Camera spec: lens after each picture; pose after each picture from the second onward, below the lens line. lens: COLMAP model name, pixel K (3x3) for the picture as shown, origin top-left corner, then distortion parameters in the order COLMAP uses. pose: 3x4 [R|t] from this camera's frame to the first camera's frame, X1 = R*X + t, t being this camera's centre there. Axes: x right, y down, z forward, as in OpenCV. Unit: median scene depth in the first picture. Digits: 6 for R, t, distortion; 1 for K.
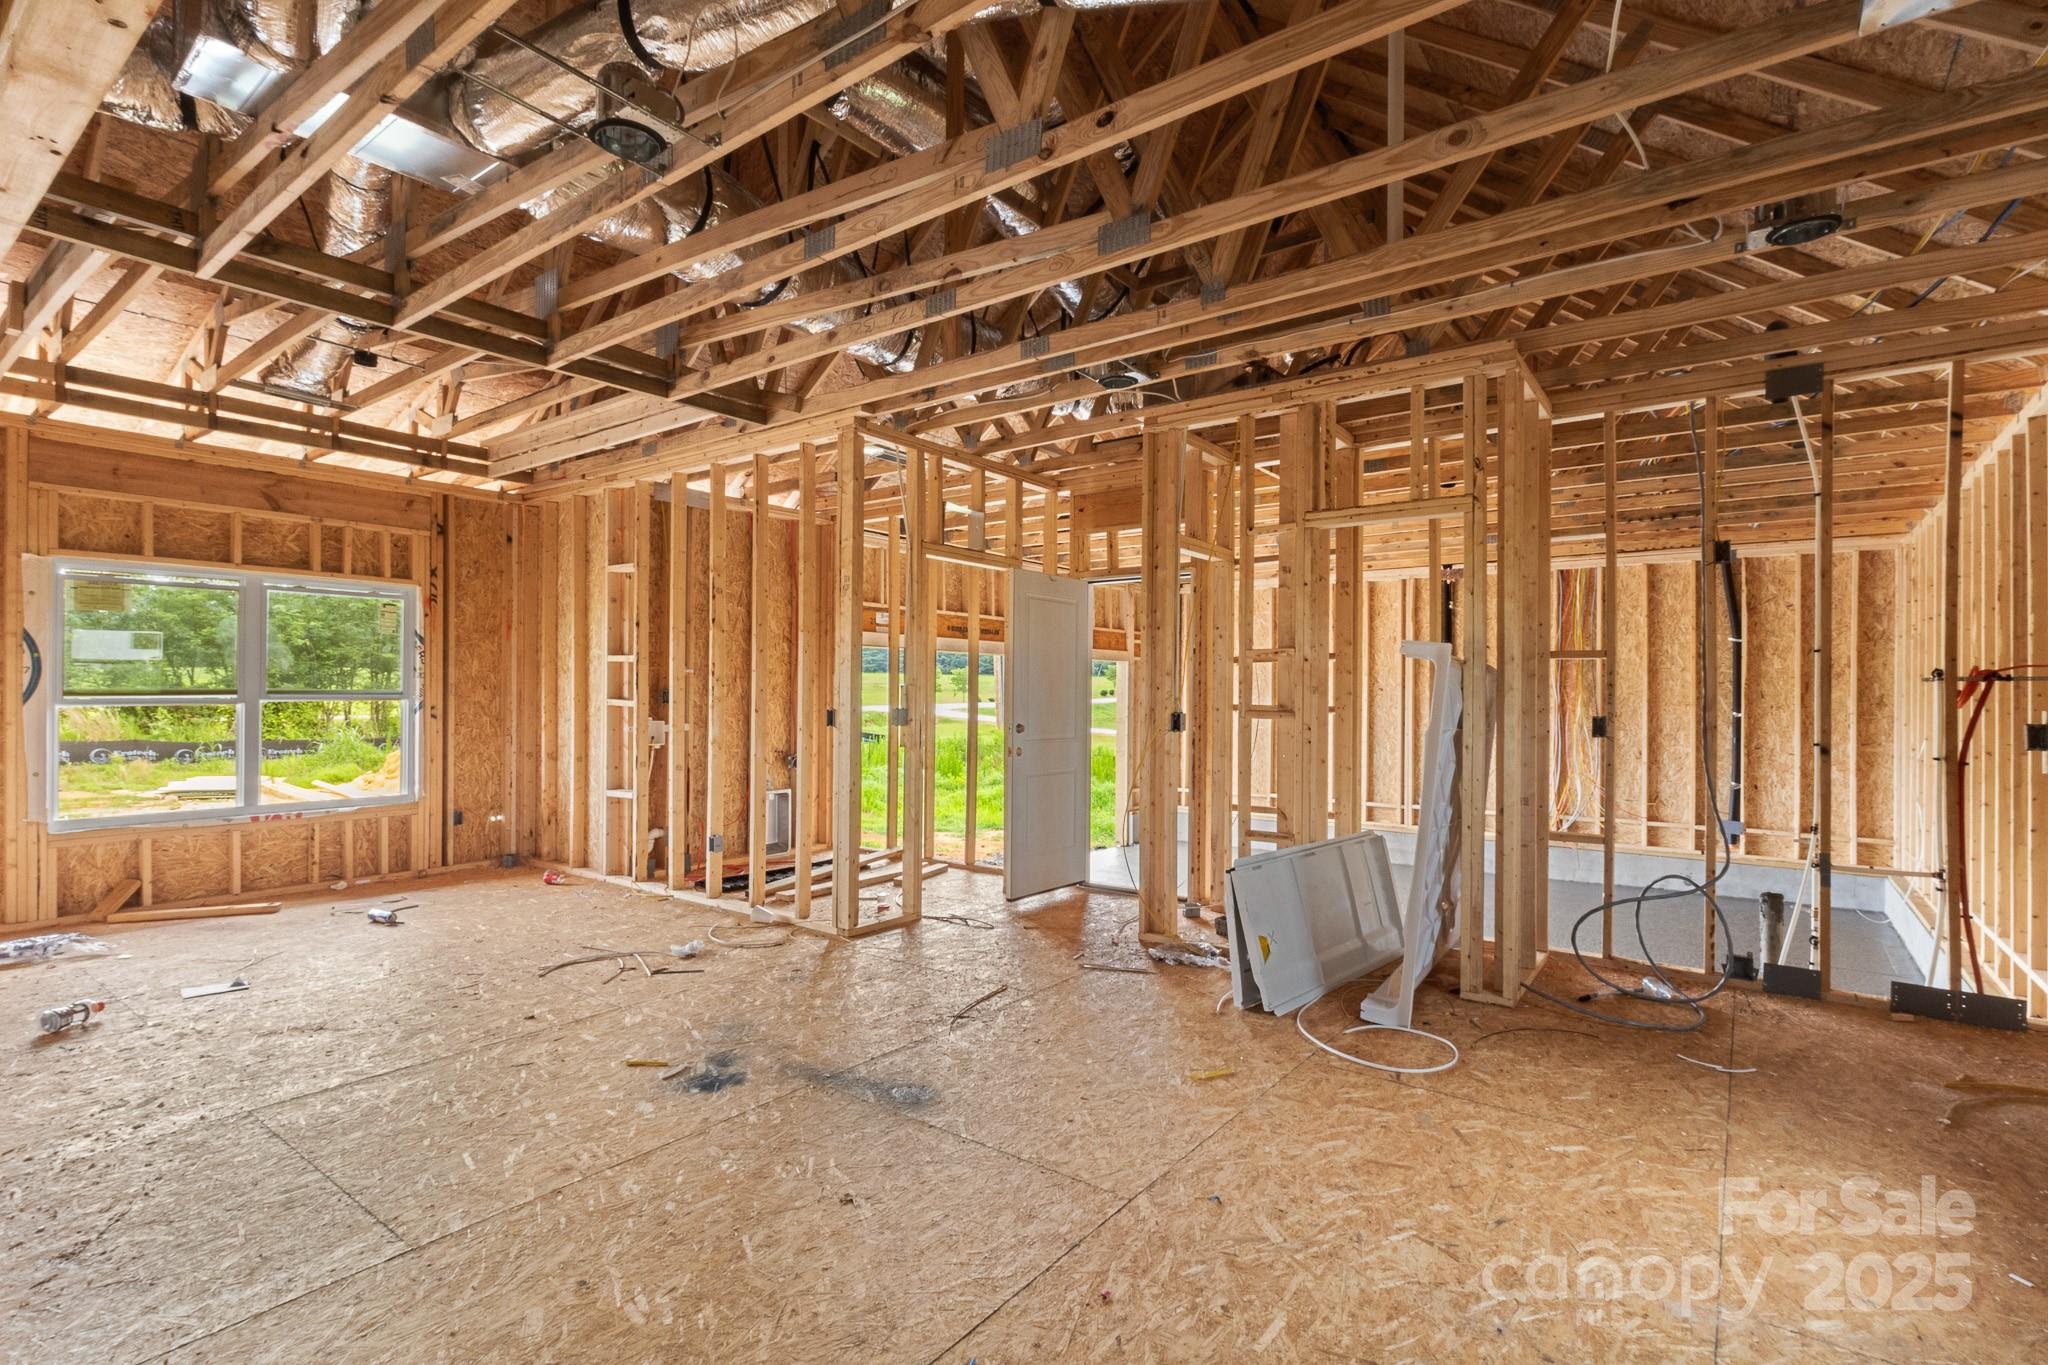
lens RADIAL K [[956.5, 0, 1017.9], [0, 956.5, 694.8], [0, 0, 1]] dist [0.002658, 0.002049]
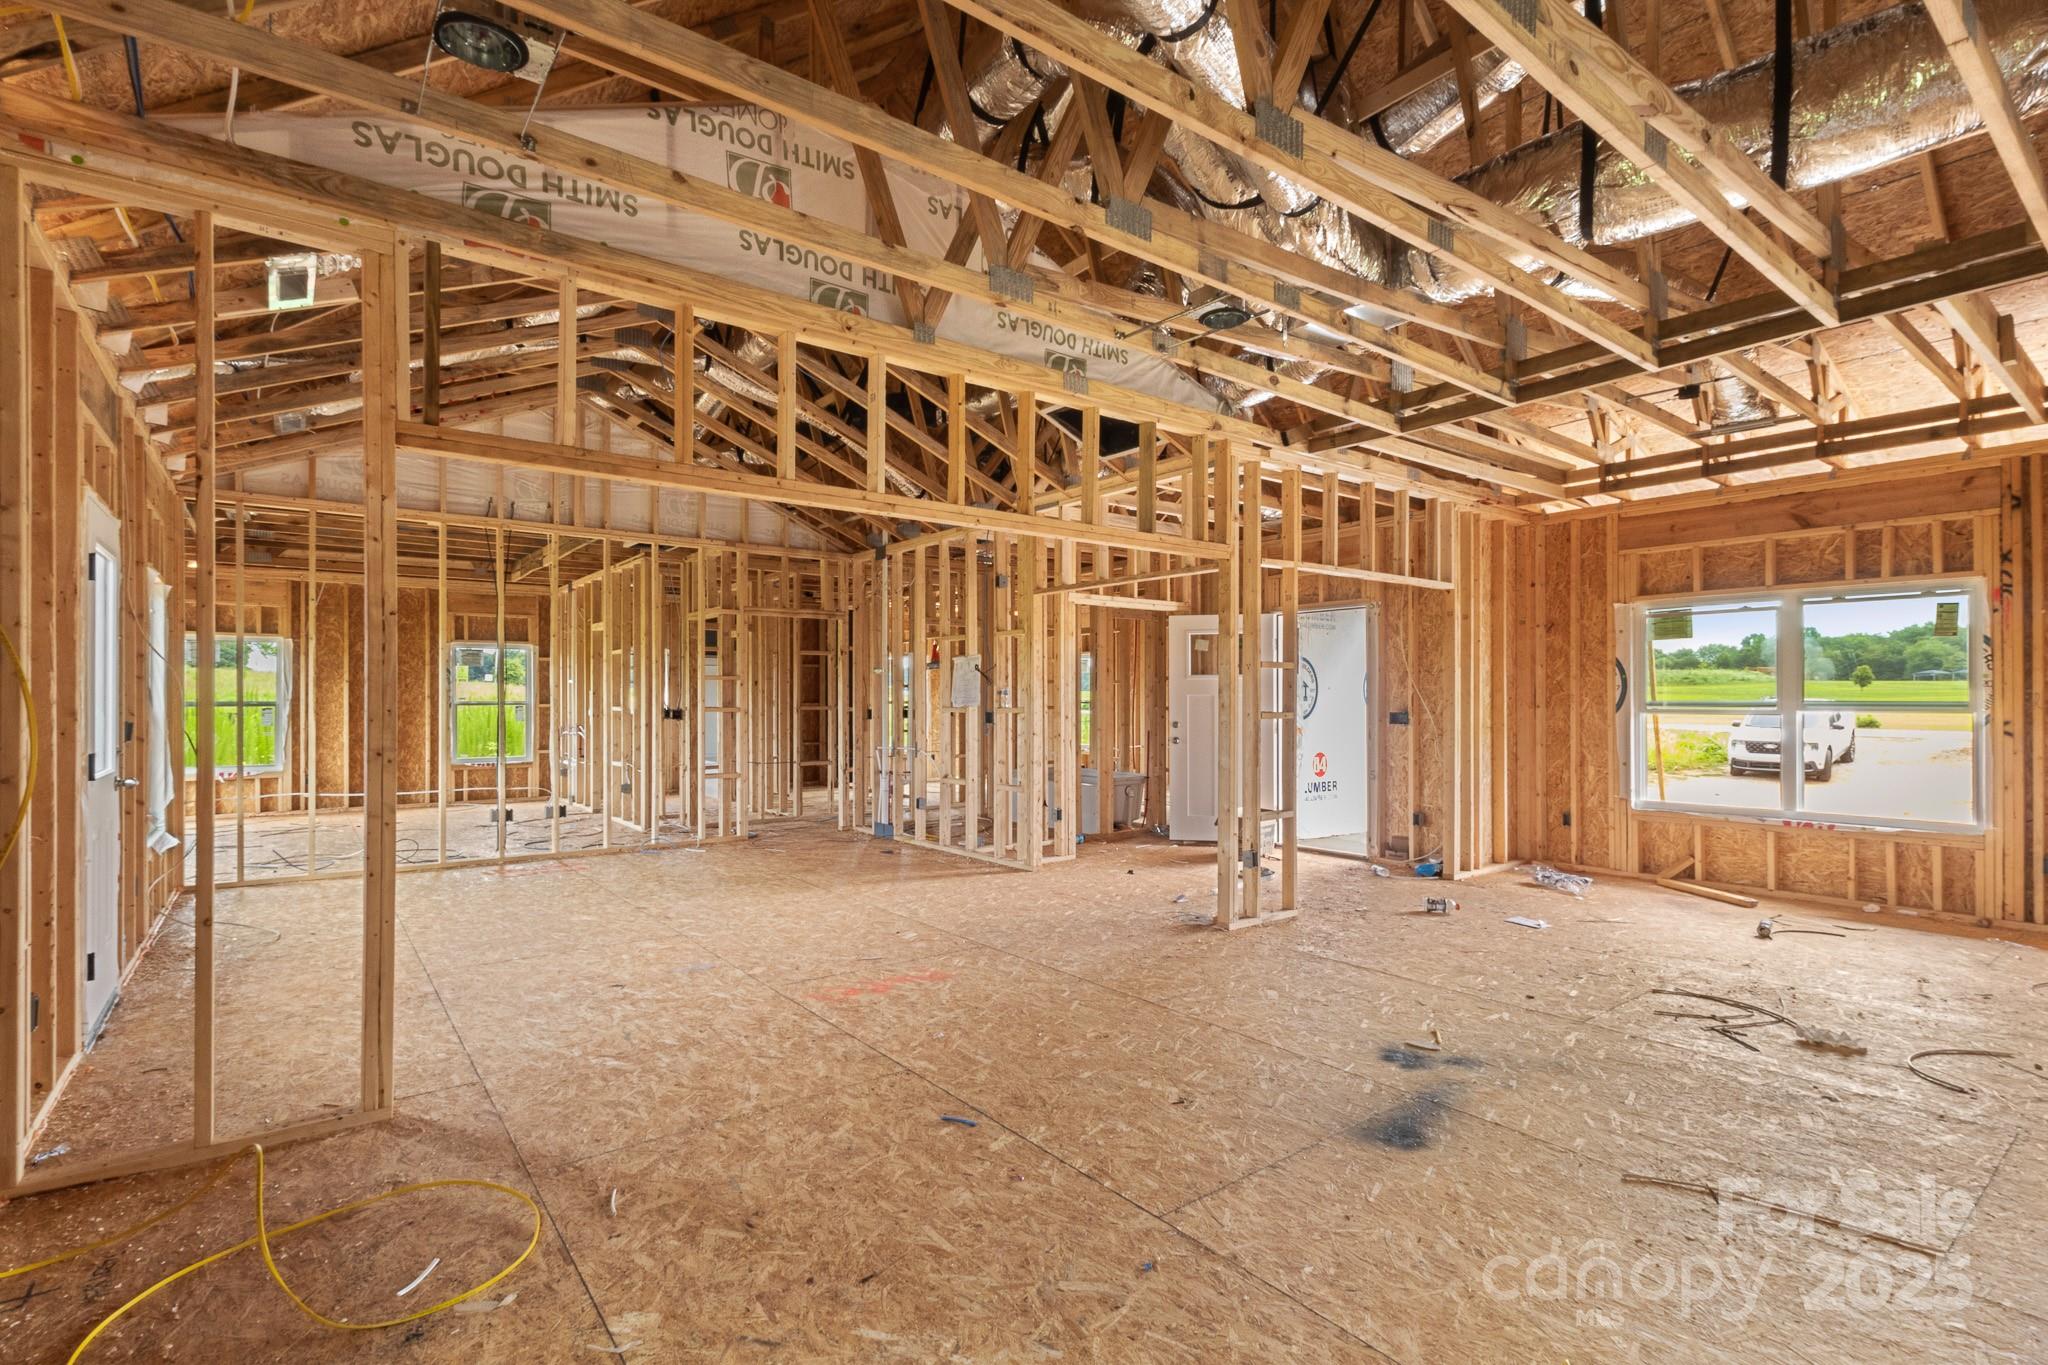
lens RADIAL K [[956.5, 0, 1020.5], [0, 956.5, 694.5], [0, 0, 1]] dist [0.002658, 0.002049]
pose [[-0.261676, -0.011289, -0.965090, 0.447921], [-0.004478, 0.999935, -0.010482, 0.001925], [0.965145, 0.001579, -0.261709, 0.454004]]
